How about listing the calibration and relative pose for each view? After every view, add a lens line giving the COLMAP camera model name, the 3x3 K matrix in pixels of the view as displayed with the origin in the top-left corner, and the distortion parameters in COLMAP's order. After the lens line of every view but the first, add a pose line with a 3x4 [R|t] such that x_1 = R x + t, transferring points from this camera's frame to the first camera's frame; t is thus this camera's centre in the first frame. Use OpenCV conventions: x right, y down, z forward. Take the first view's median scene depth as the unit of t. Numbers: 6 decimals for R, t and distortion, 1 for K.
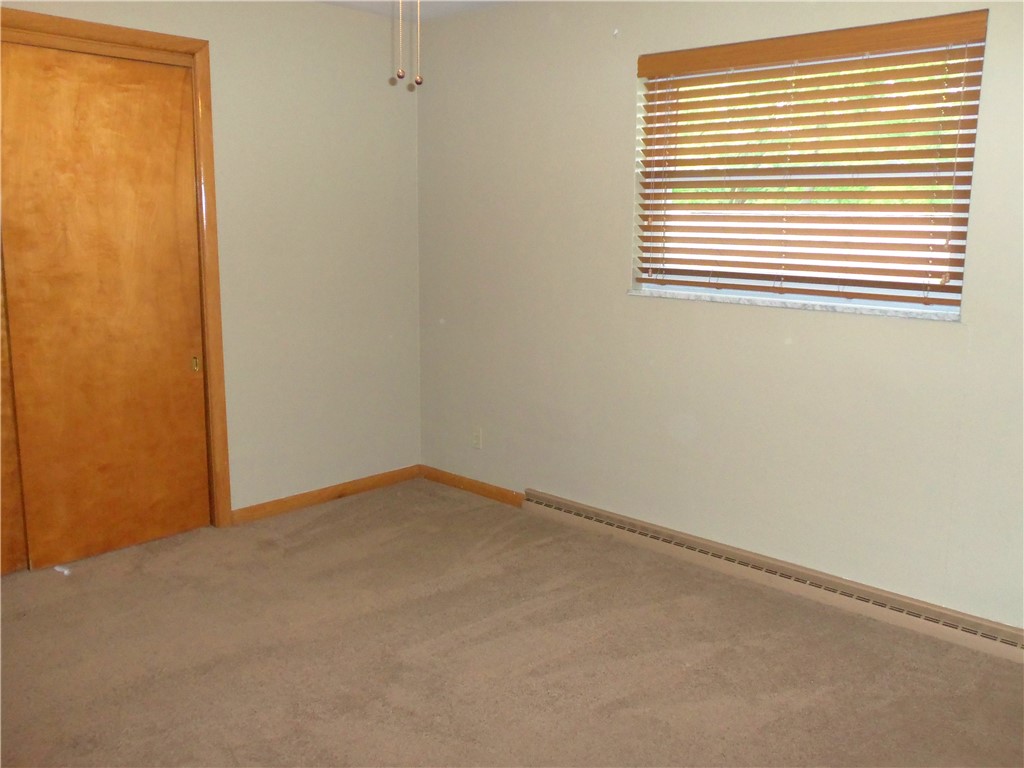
lens RADIAL K [[880.9, 0, 512.0], [0, 880.9, 384.0], [0, 0, 1]] dist [-0.017281, -0.005020]
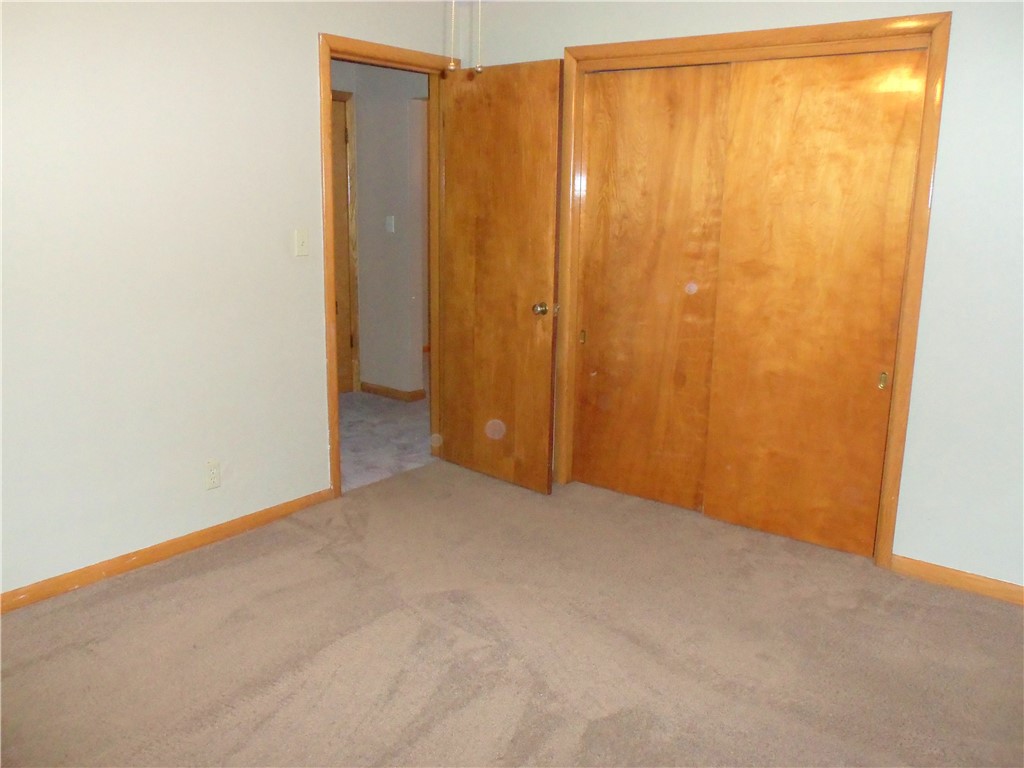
lens RADIAL K [[880.9, 0, 512.0], [0, 880.9, 384.0], [0, 0, 1]] dist [-0.017281, -0.005020]
pose [[0.114036, 0.186572, -0.975801, 0.453179], [-0.198784, 0.966630, 0.161588, -0.083512], [0.973386, 0.175547, 0.147319, 0.467052]]
